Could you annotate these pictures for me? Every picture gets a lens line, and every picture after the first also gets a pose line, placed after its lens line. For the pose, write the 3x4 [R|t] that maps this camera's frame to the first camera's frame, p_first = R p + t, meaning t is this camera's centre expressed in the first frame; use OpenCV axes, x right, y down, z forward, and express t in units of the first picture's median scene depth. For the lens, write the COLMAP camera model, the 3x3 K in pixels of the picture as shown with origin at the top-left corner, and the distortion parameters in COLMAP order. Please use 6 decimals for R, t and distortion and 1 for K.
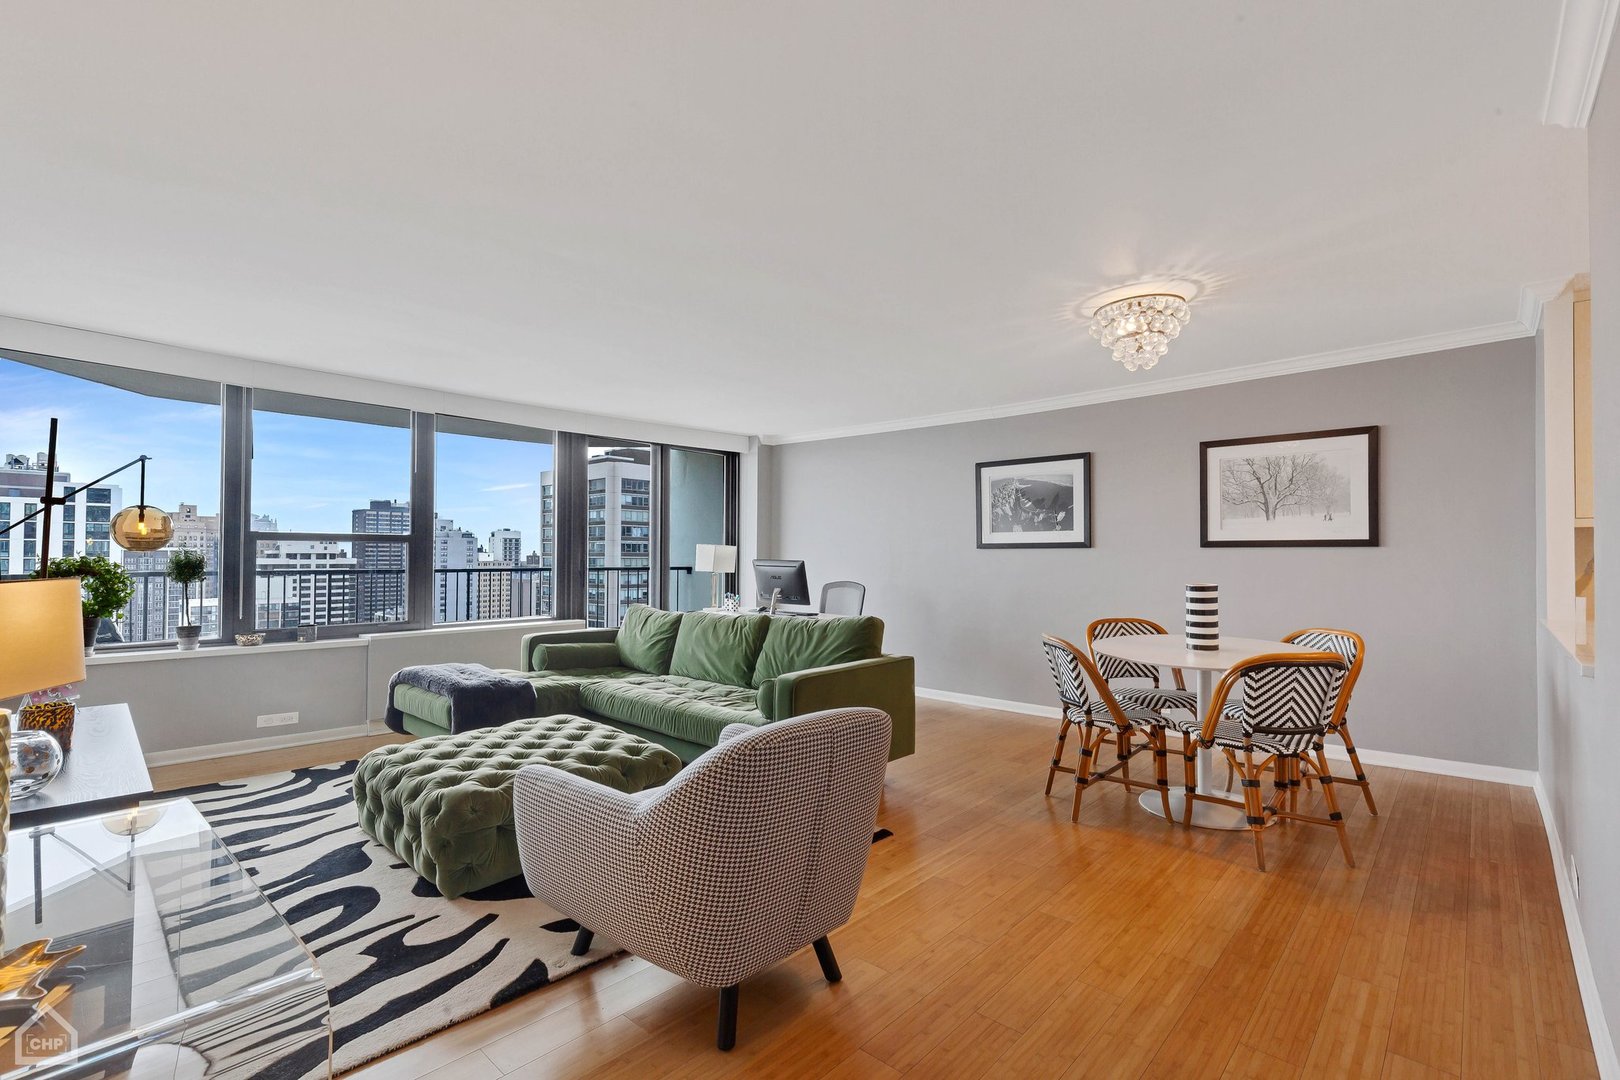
lens RADIAL K [[723.4, 0, 814.1], [0, 723.4, 537.0], [0, 0, 1]] dist [0.003754, 0.000077]
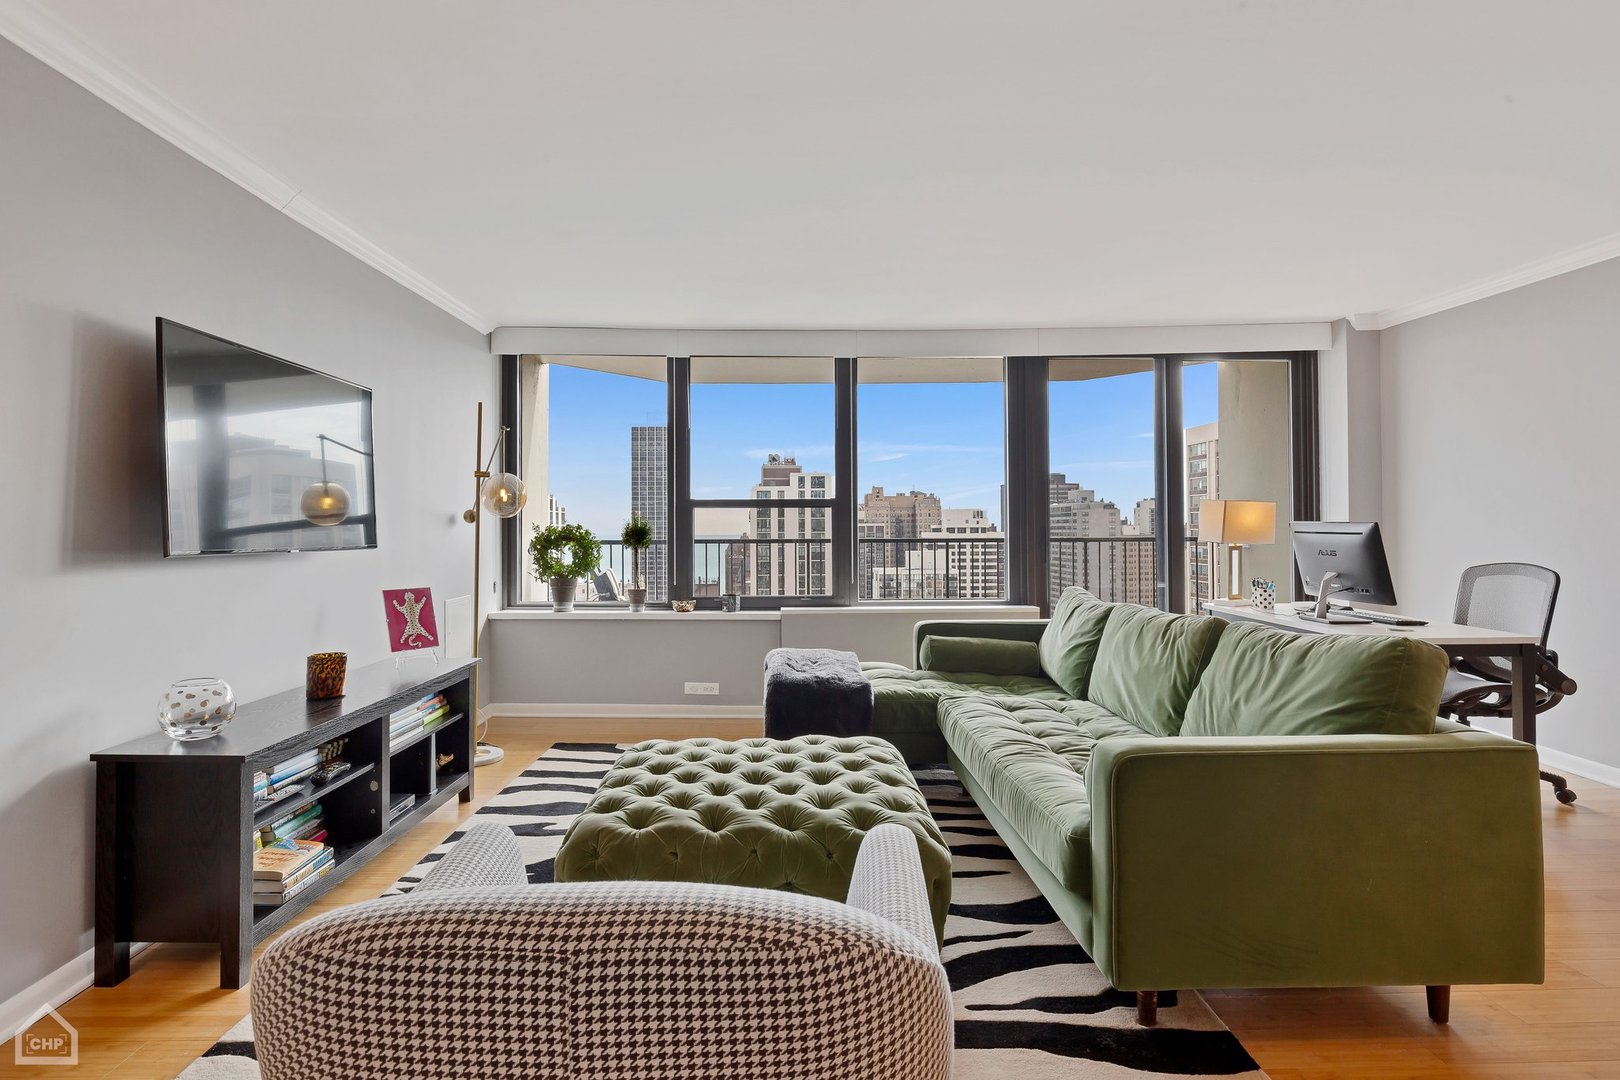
lens RADIAL K [[816.9, 0, 808.9], [0, 816.9, 519.2], [0, 0, 1]] dist [0.000721, -0.000060]
pose [[0.689632, -0.015428, -0.723995, 0.168849], [0.025464, 0.999671, 0.002953, 0.021940], [0.723712, -0.020473, 0.689799, 0.341661]]
